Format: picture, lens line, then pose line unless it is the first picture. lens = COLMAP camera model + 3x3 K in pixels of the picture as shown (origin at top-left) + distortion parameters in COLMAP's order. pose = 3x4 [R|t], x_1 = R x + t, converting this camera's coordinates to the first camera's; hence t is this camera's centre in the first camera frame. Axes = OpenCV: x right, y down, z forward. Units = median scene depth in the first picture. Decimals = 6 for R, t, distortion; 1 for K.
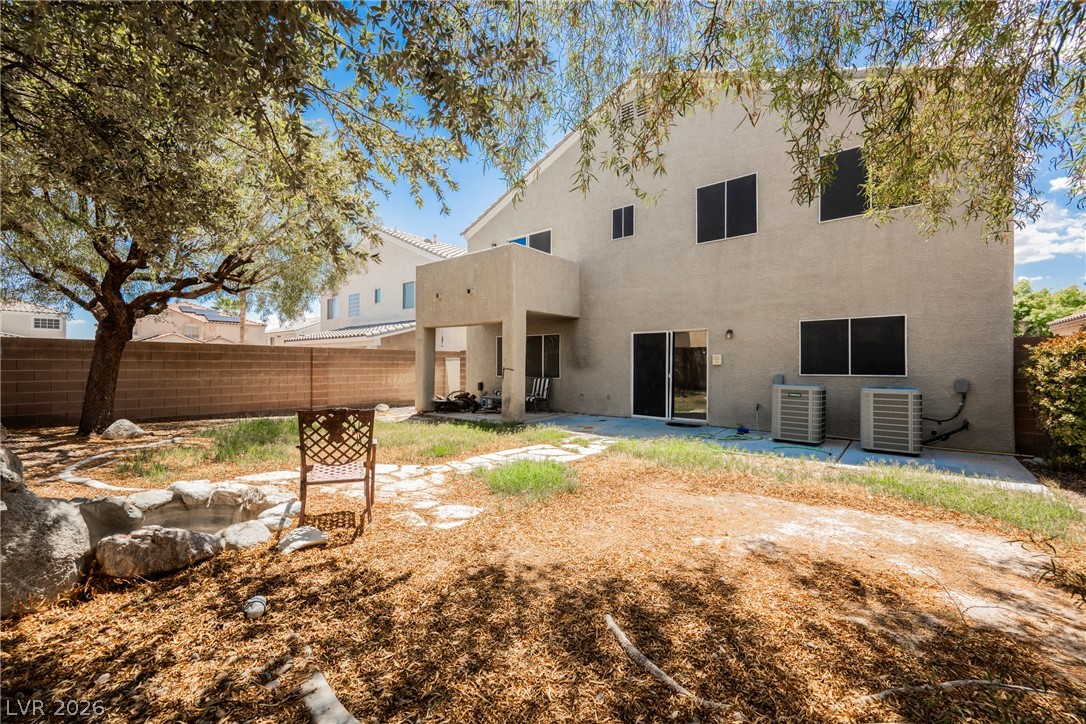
lens RADIAL K [[424.3, 0, 545.7], [0, 424.3, 365.1], [0, 0, 1]] dist [0.000058, -0.000235]
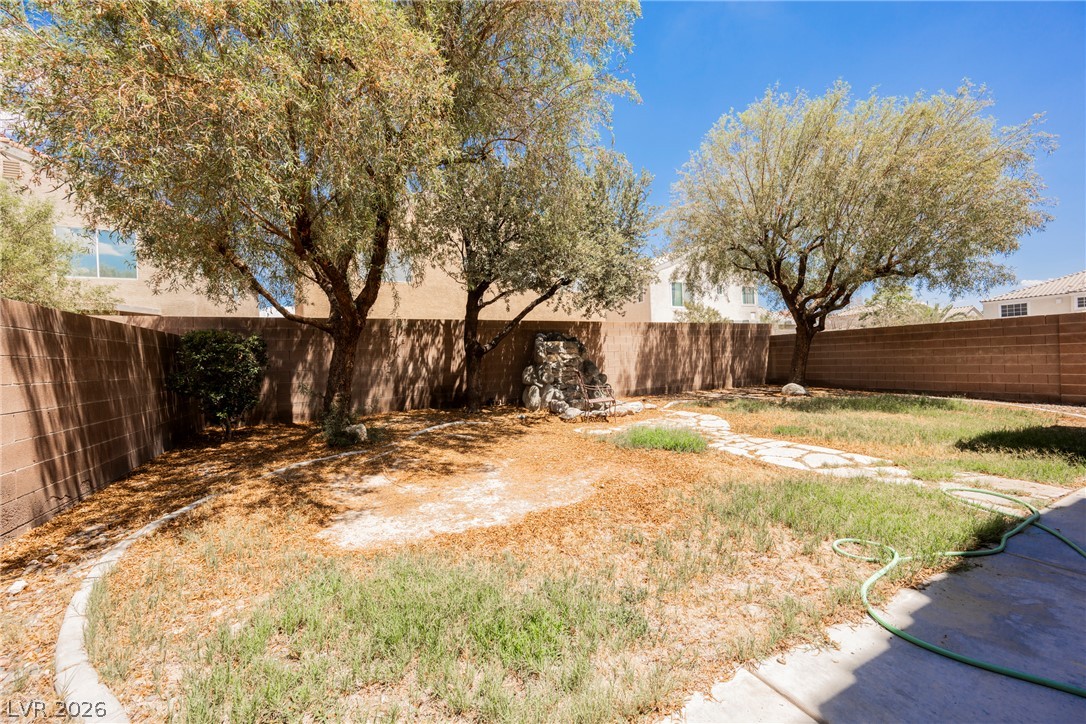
lens RADIAL K [[424.3, 0, 547.9], [0, 424.3, 360.3], [0, 0, 1]] dist [0.000058, -0.000235]
pose [[-0.394686, 0.006778, -0.918791, 1.256354], [0.029837, 0.999540, -0.005443, 0.039106], [0.918331, -0.029563, -0.394707, 1.259802]]
